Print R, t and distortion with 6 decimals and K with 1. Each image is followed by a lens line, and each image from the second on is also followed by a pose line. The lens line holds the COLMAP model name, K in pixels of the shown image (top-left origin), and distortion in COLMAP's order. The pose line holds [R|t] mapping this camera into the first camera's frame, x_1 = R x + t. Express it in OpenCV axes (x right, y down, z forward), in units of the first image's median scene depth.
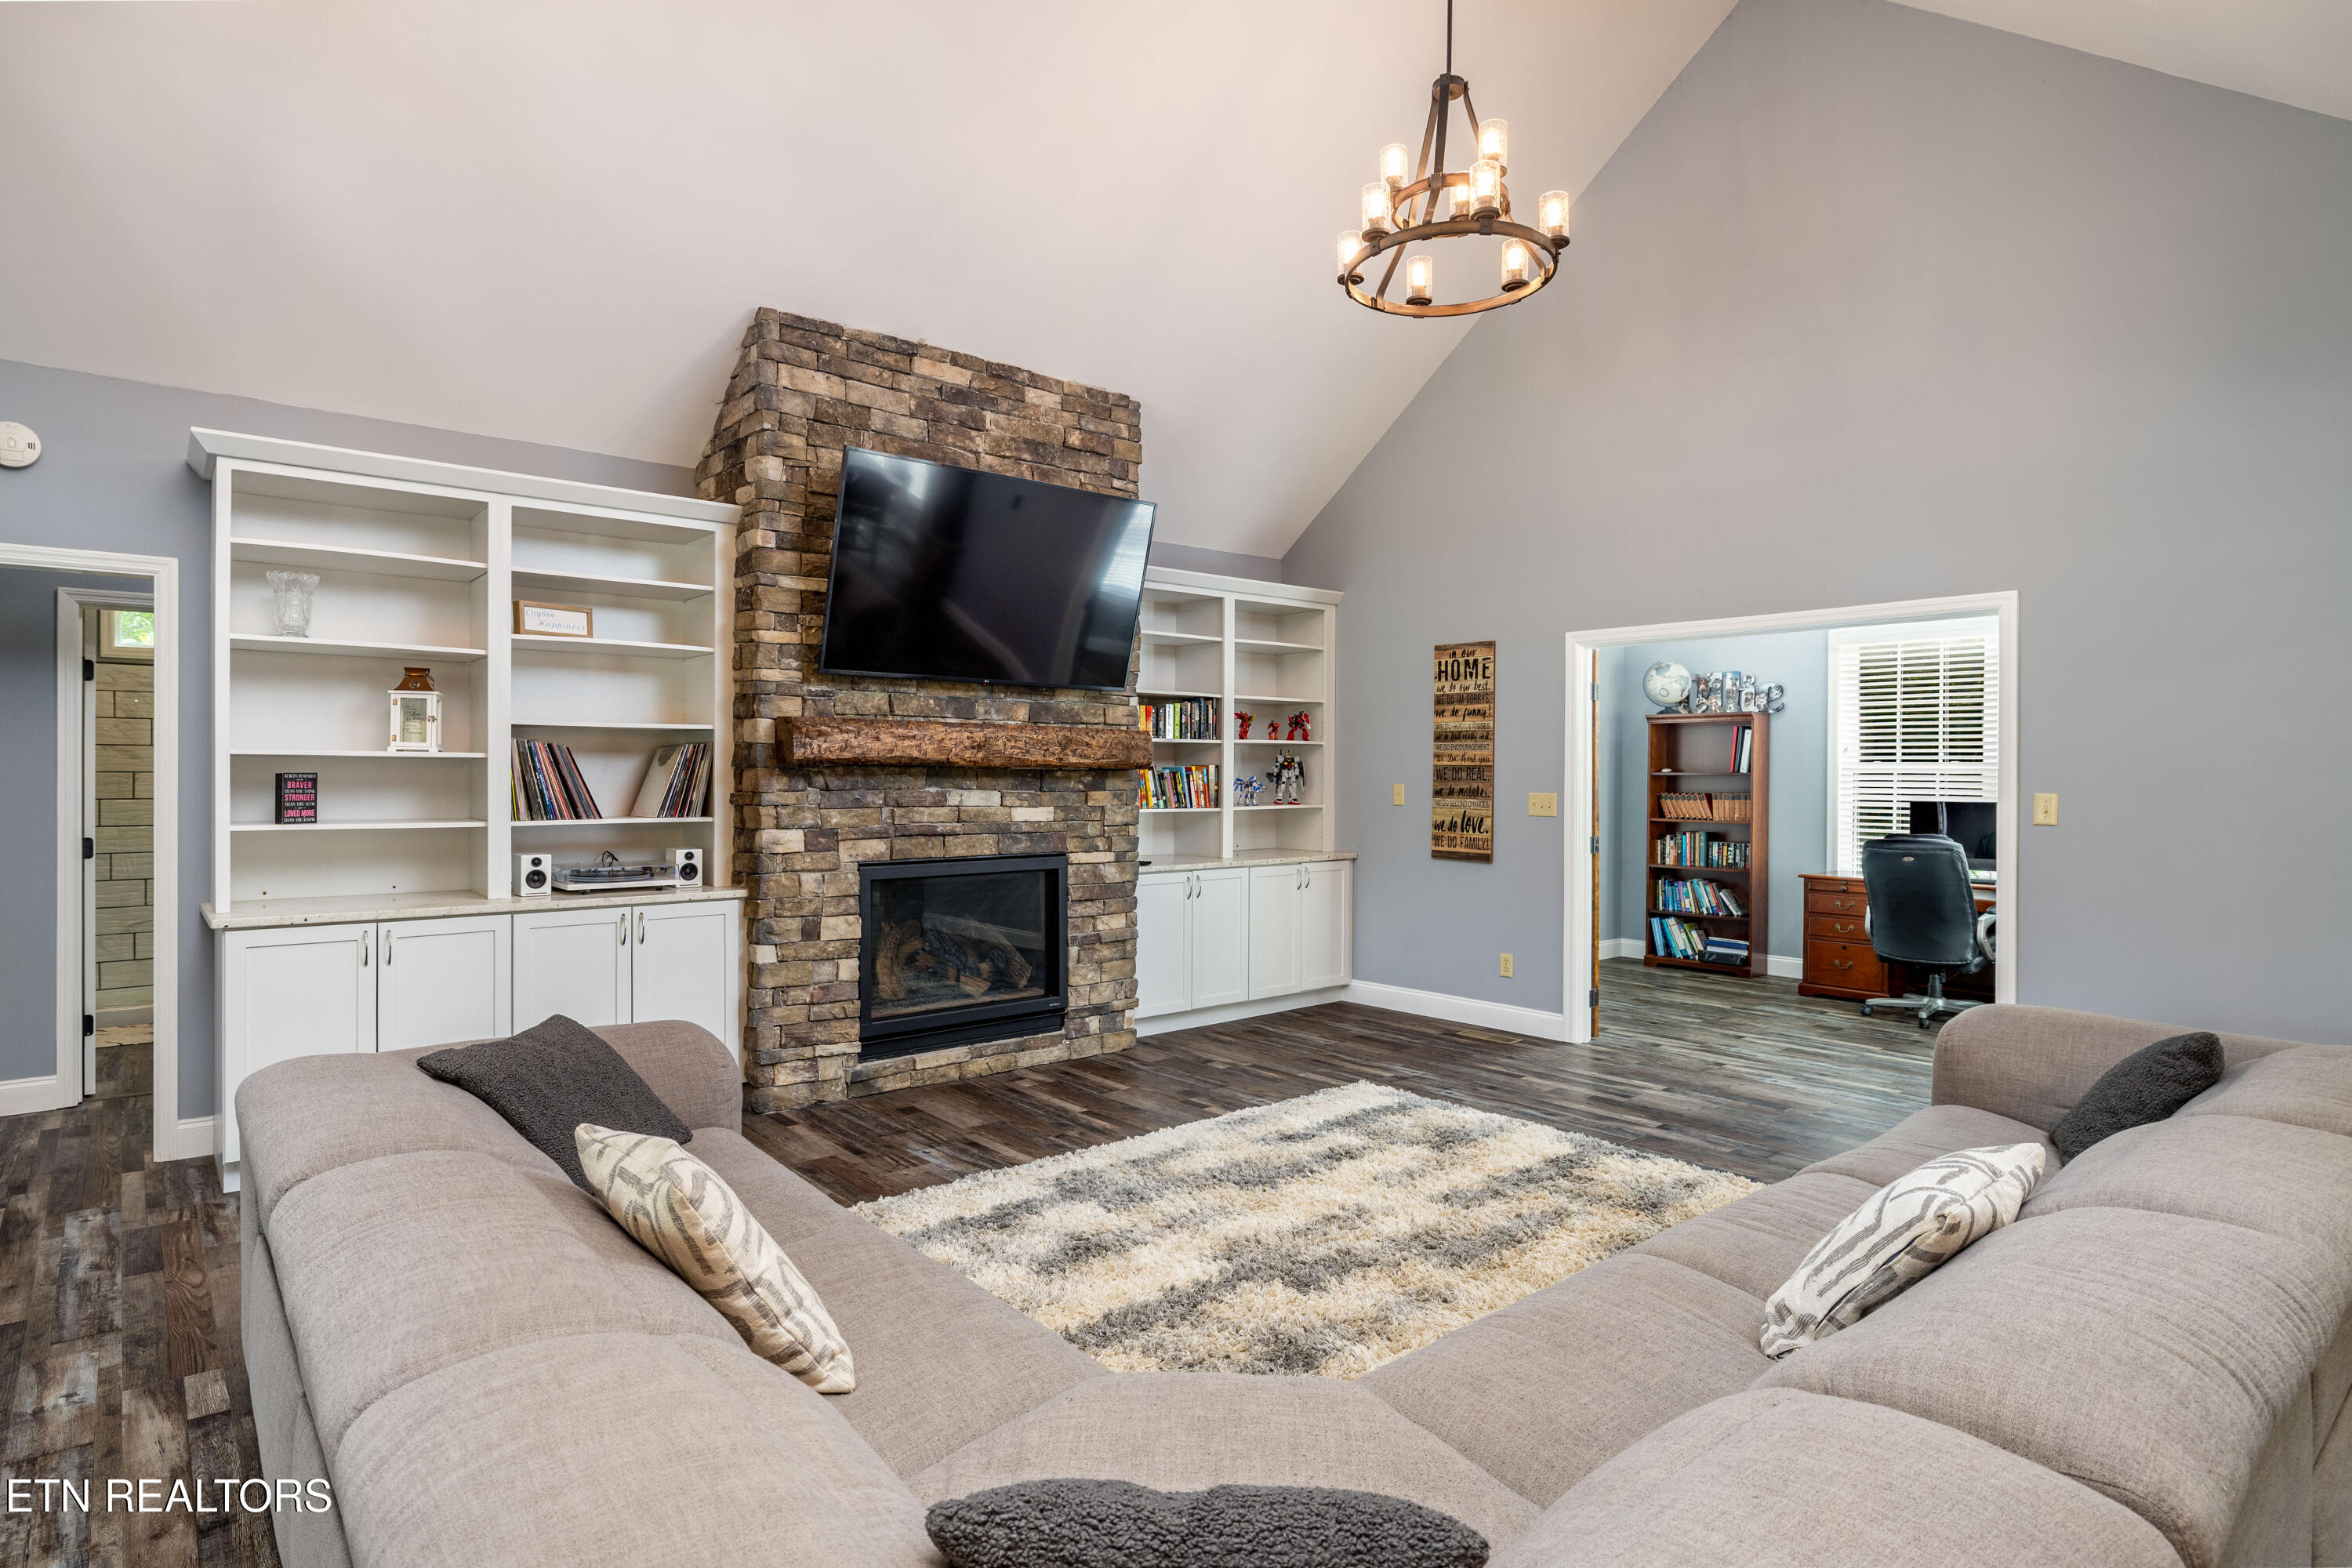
lens RADIAL K [[1223.0, 0, 1168.6], [0, 1223.0, 779.7], [0, 0, 1]] dist [-0.006184, 0.001179]
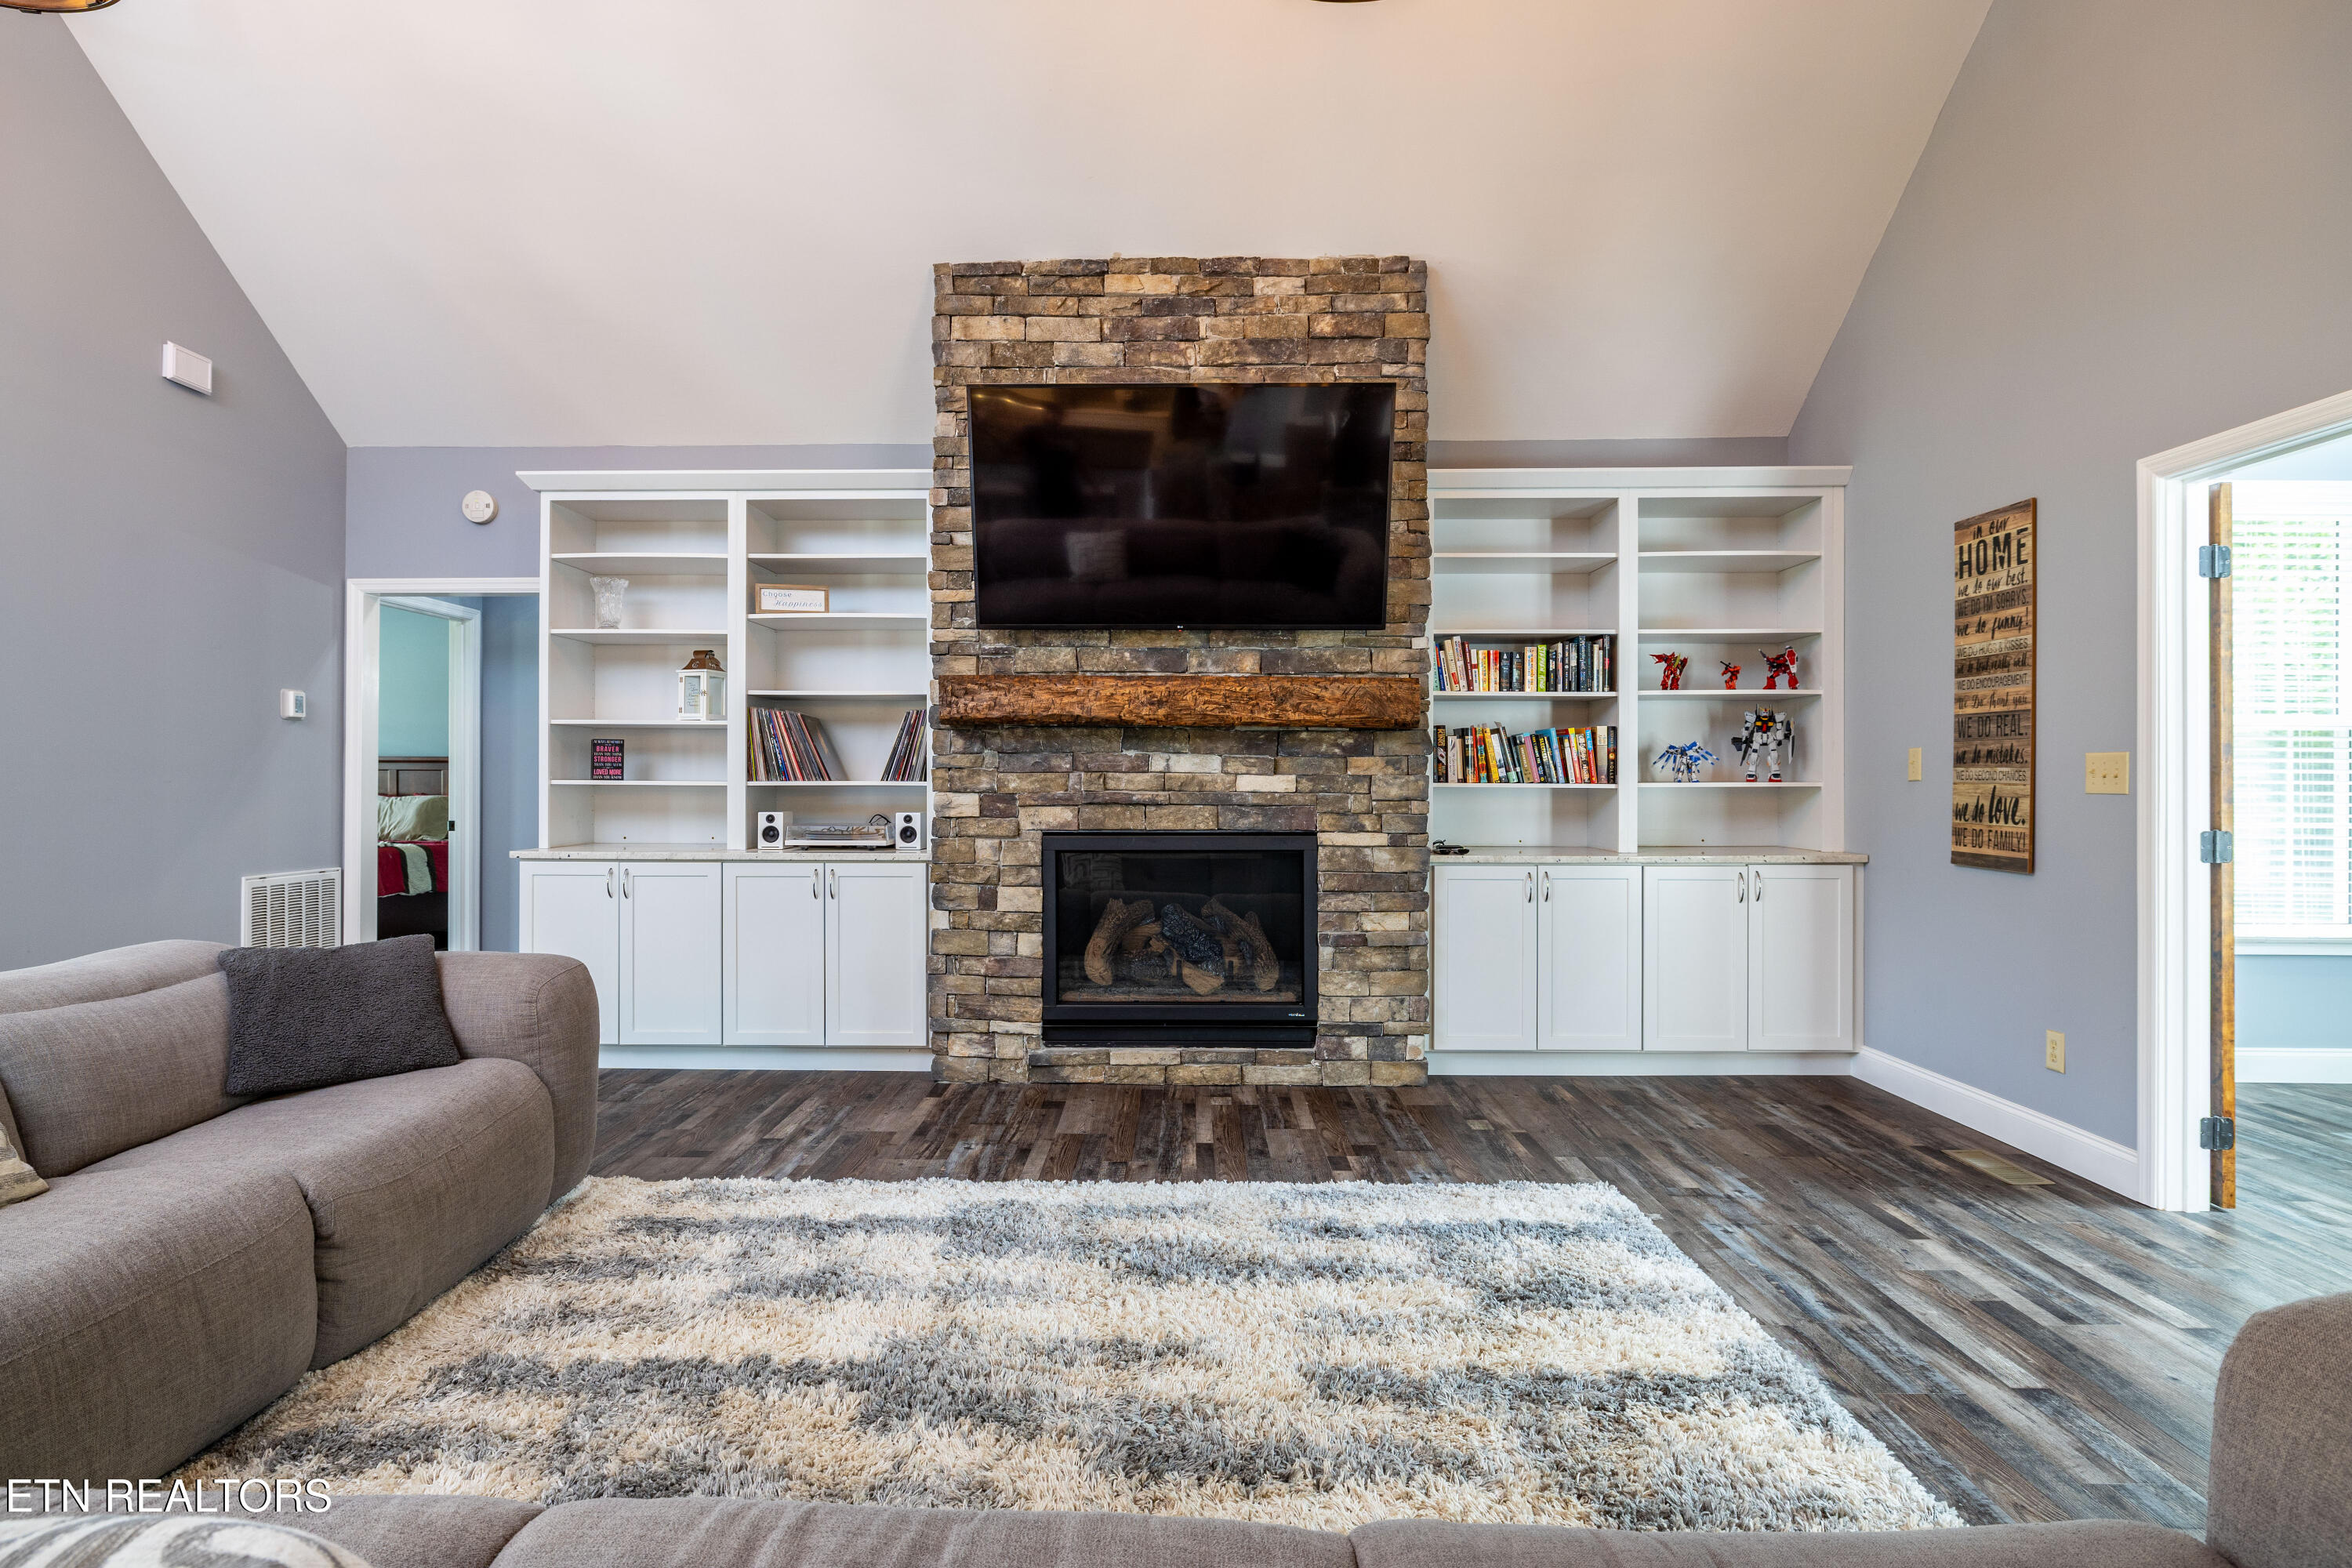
lens RADIAL K [[1223.0, 0, 1173.3], [0, 1223.0, 776.0], [0, 0, 1]] dist [-0.006184, 0.001179]
pose [[0.753599, -0.004840, -0.657316, 0.412330], [-0.001774, 0.999954, -0.009397, 0.032738], [0.657332, 0.008247, 0.753556, 0.343771]]
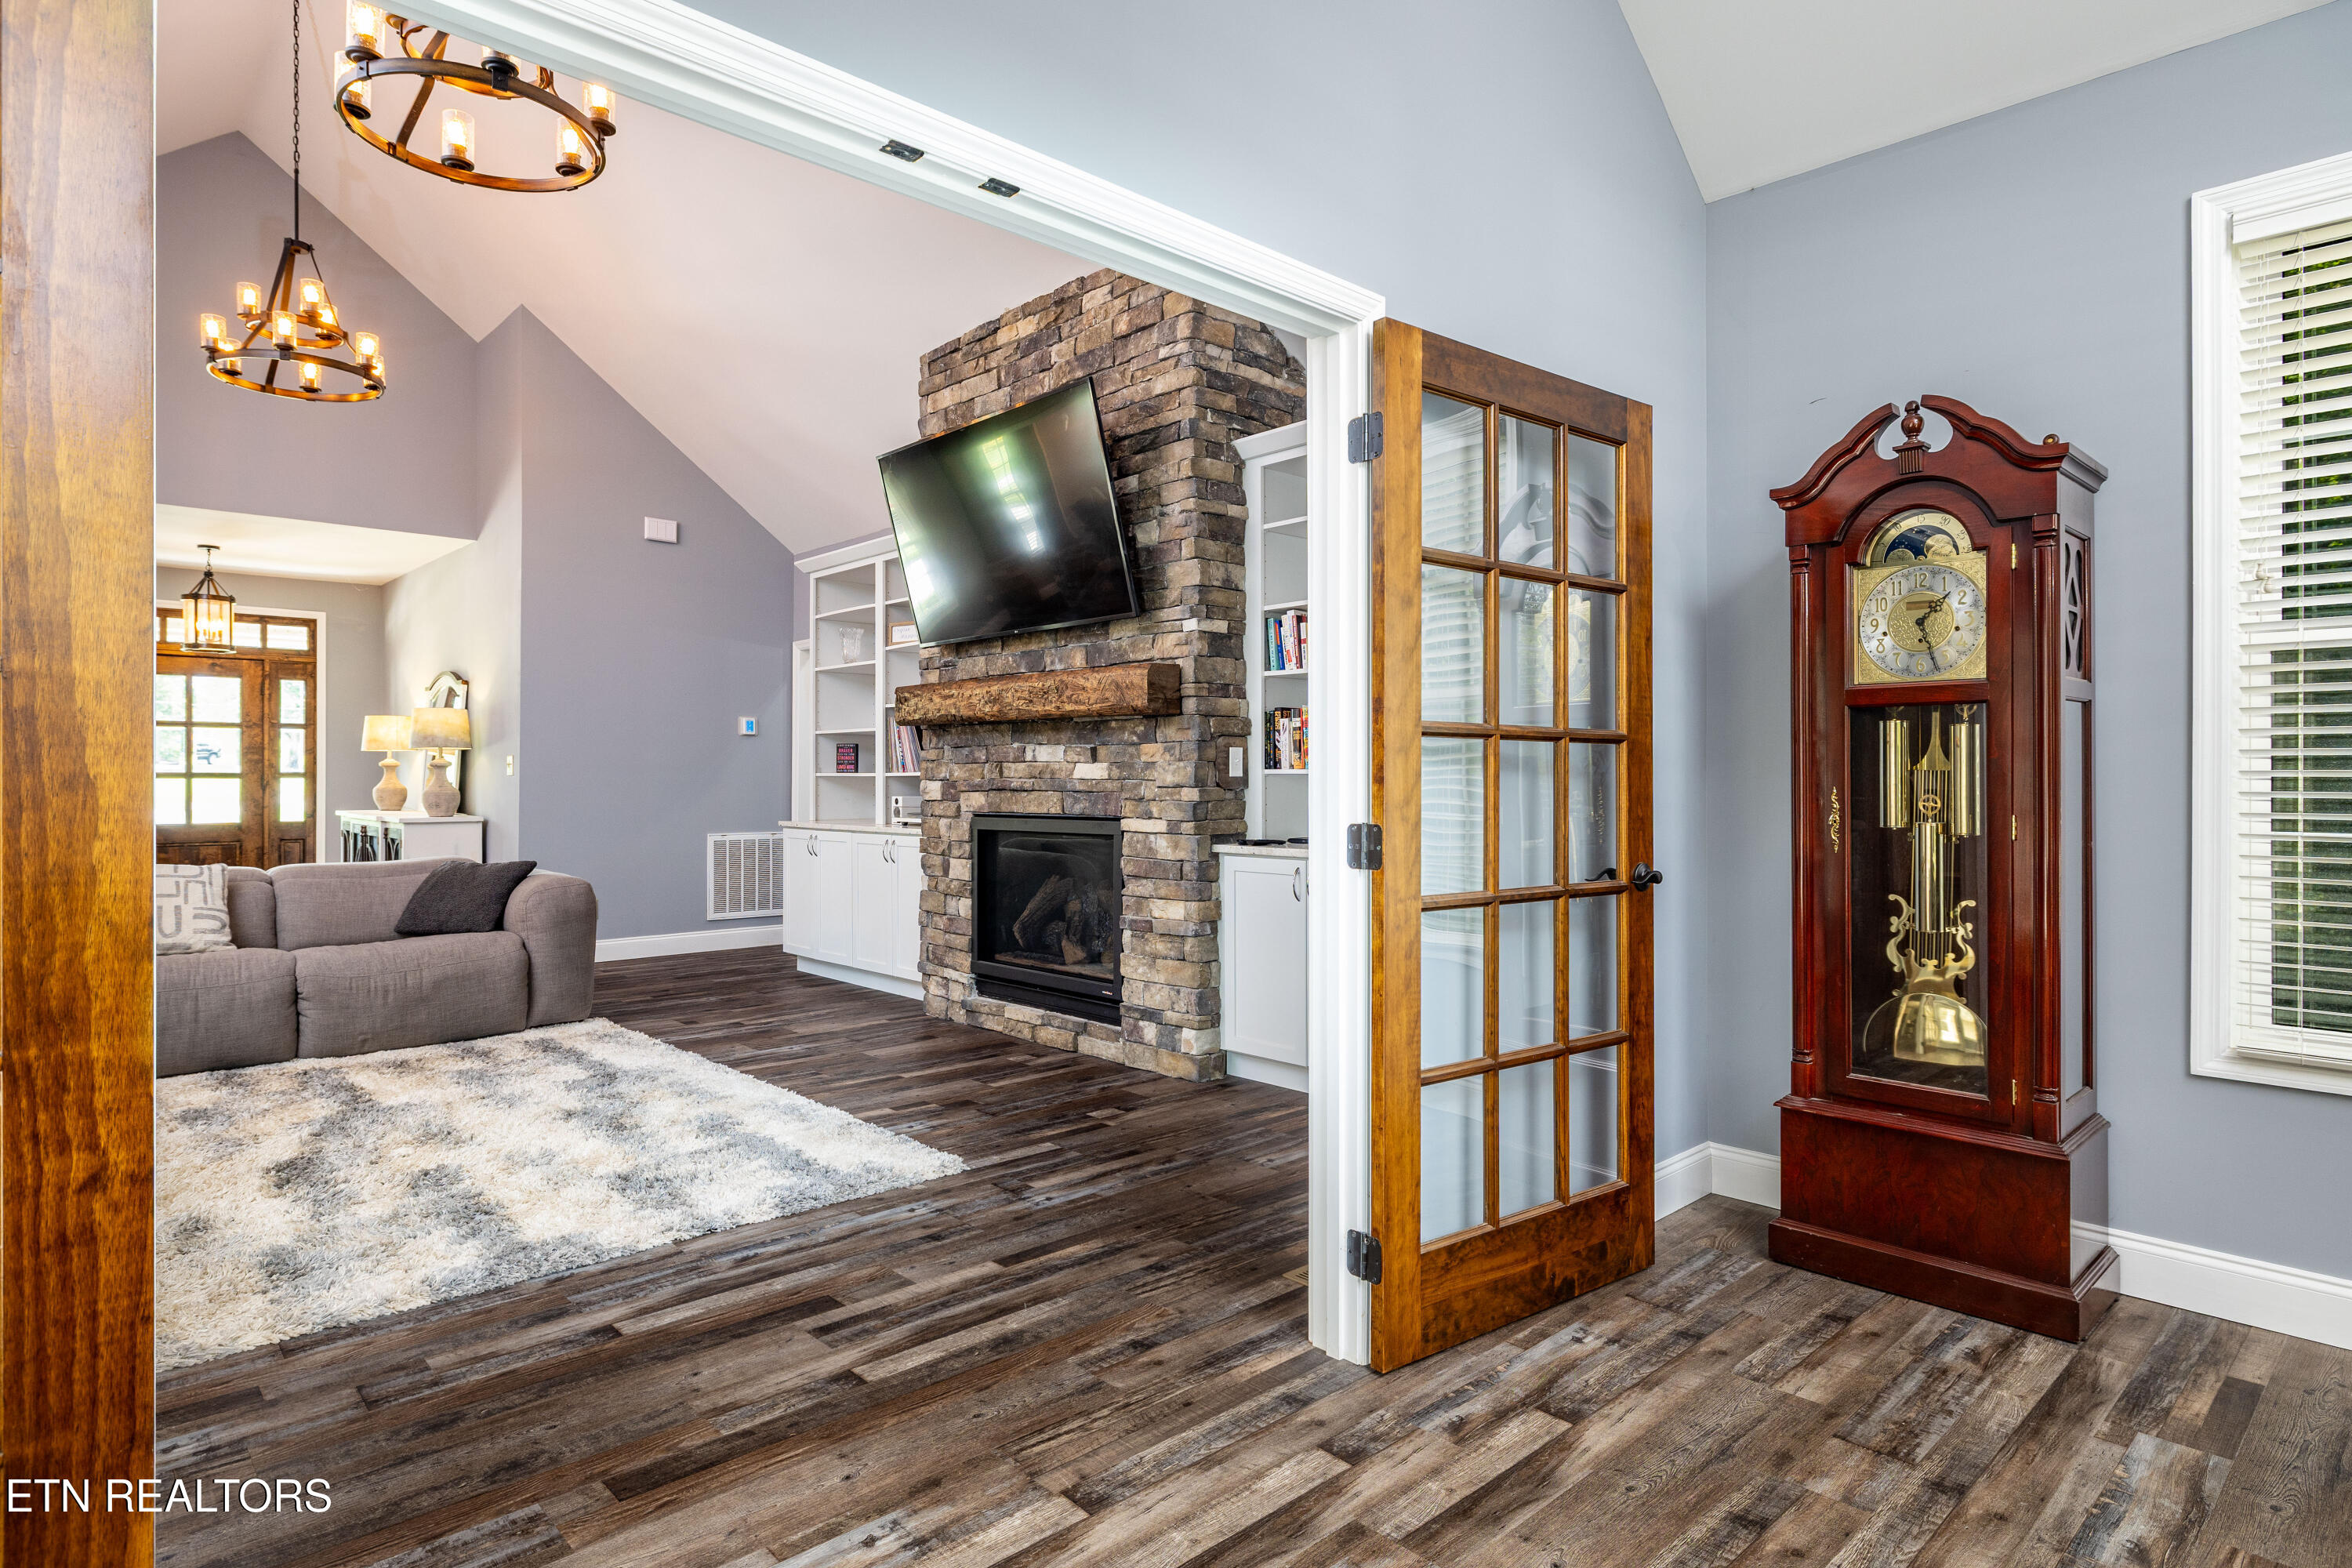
lens RADIAL K [[1266.5, 0, 1183.2], [0, 1266.5, 775.0], [0, 0, 1]] dist [-0.004274, -0.001504]
pose [[0.048845, -0.008416, -0.998771, 0.852039], [-0.002492, 0.999960, -0.008548, 0.040834], [0.998803, 0.002907, 0.048822, 1.075467]]
